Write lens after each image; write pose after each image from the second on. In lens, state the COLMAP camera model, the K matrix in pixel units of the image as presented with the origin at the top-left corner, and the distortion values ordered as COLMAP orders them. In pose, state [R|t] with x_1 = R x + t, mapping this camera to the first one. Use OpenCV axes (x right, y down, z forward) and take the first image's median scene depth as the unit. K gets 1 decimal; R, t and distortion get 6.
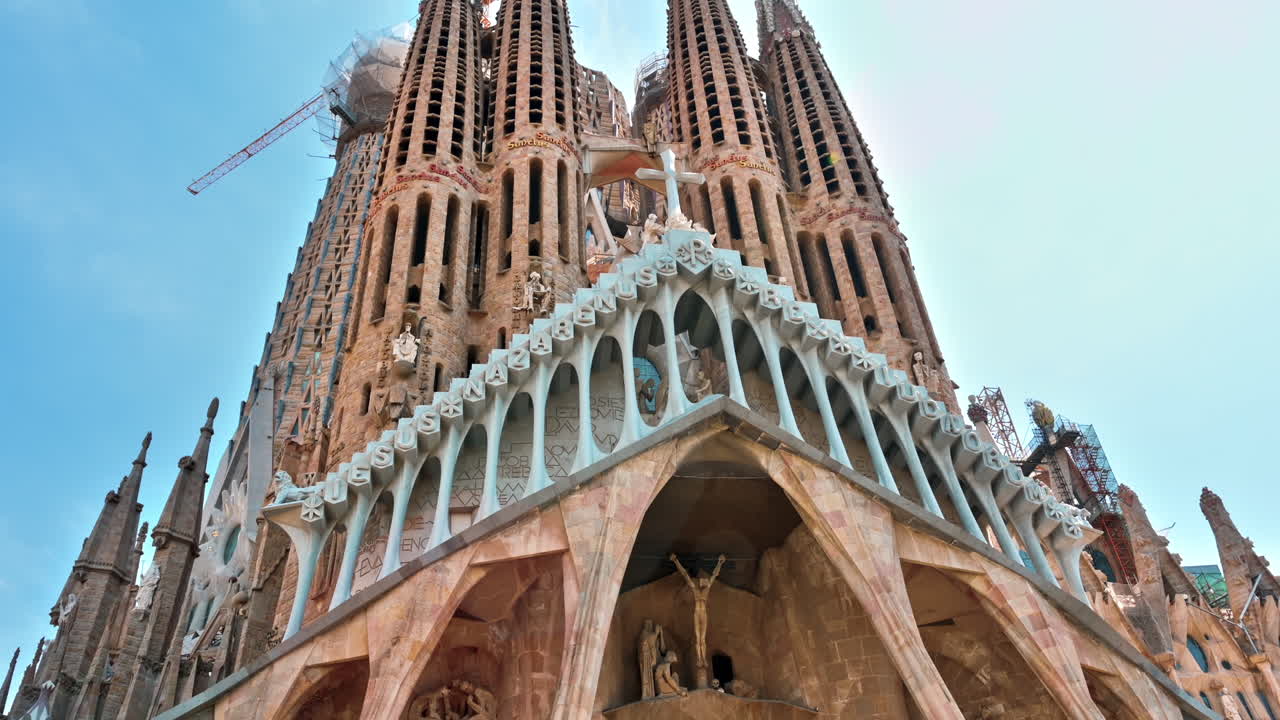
lens RADIAL K [[977.2, 0, 637.9], [0, 977.2, 388.9], [0, 0, 1]] dist [-0.011633, -0.000678]
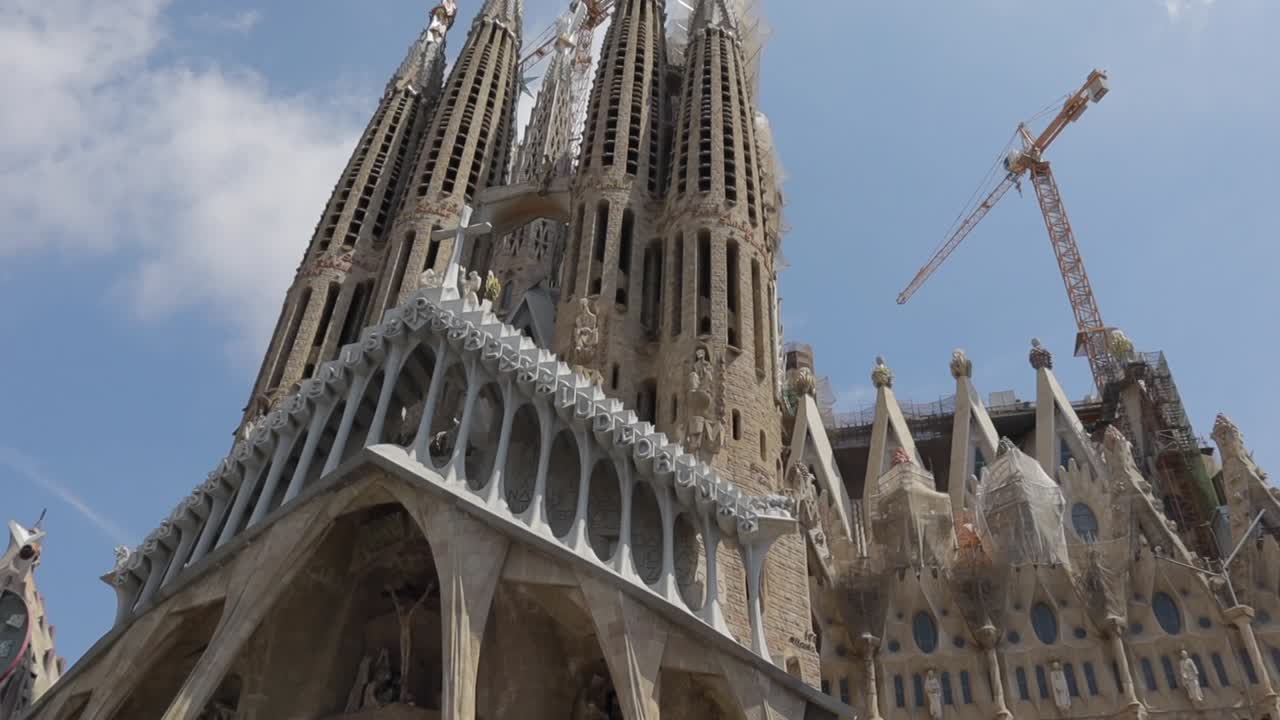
lens RADIAL K [[994.0, 0, 640.0], [0, 994.0, 360.0], [0, 0, 1]] dist [-0.099407, -0.000085]
pose [[0.912815, -0.173248, -0.369802, 0.534746], [0.168944, 0.984631, -0.044269, 0.006836], [0.371788, -0.022066, 0.928055, 0.034114]]
